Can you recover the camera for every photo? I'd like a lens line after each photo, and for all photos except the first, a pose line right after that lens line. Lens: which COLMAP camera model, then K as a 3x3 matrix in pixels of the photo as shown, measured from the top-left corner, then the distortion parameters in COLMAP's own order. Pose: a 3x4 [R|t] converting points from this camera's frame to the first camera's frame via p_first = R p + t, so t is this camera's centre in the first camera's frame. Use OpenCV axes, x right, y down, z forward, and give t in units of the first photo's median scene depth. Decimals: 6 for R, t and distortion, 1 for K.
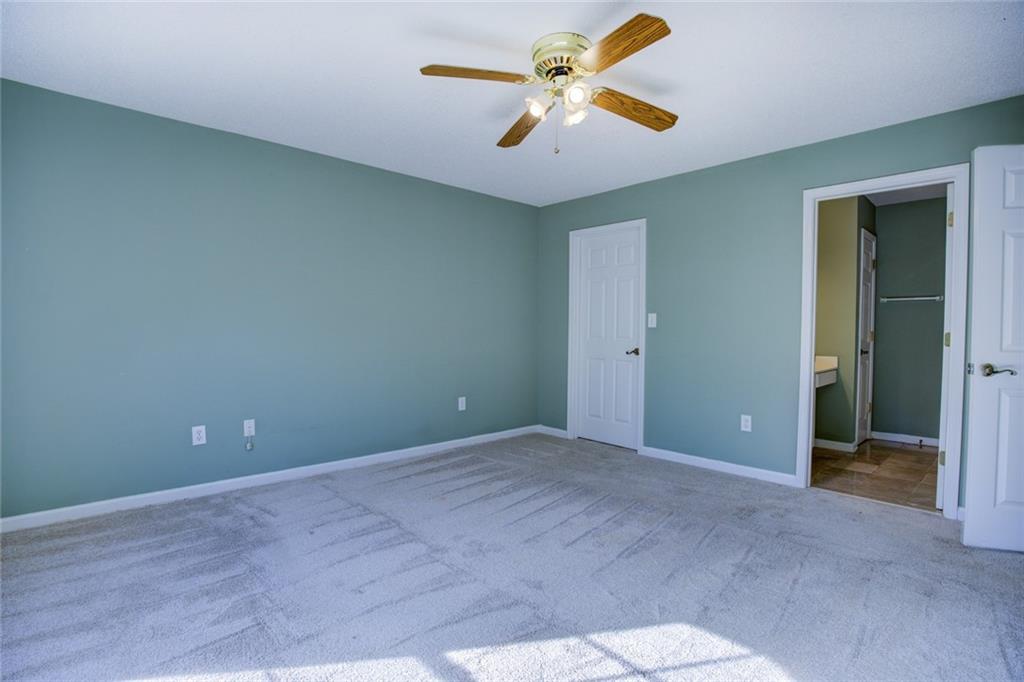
lens RADIAL K [[500.7, 0, 512.0], [0, 500.7, 341.0], [0, 0, 1]] dist [0.000681, 0.013907]
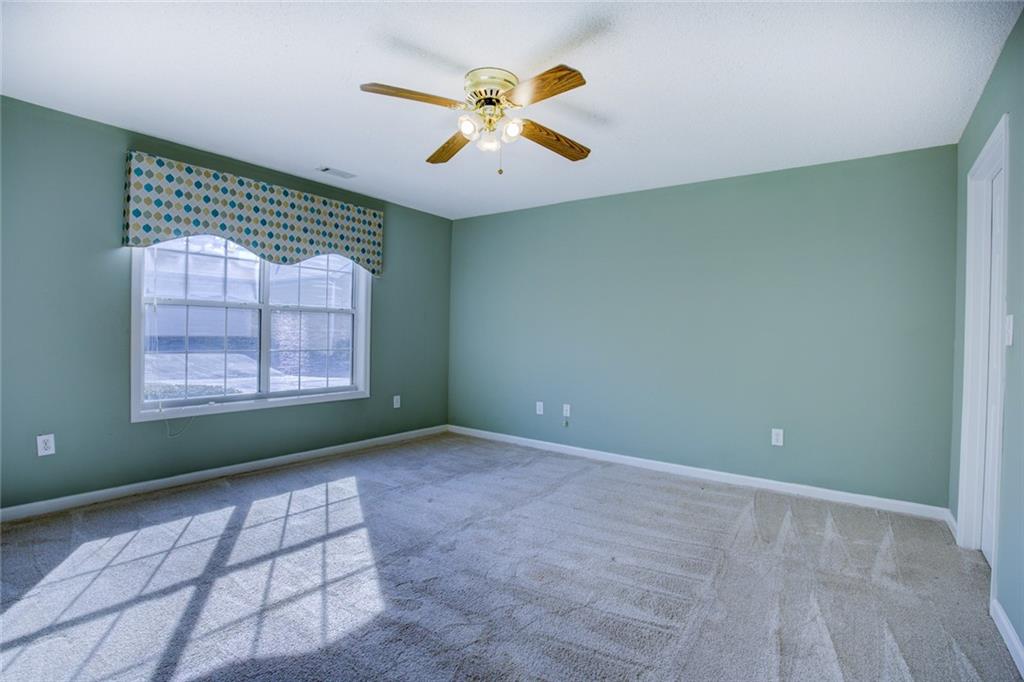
lens RADIAL K [[500.7, 0, 512.0], [0, 500.7, 341.0], [0, 0, 1]] dist [0.000681, 0.013907]
pose [[0.167523, 0.007100, -0.985843, 1.031141], [-0.035118, 0.999382, 0.001230, -0.023248], [0.985242, 0.034415, 0.167669, 0.750363]]
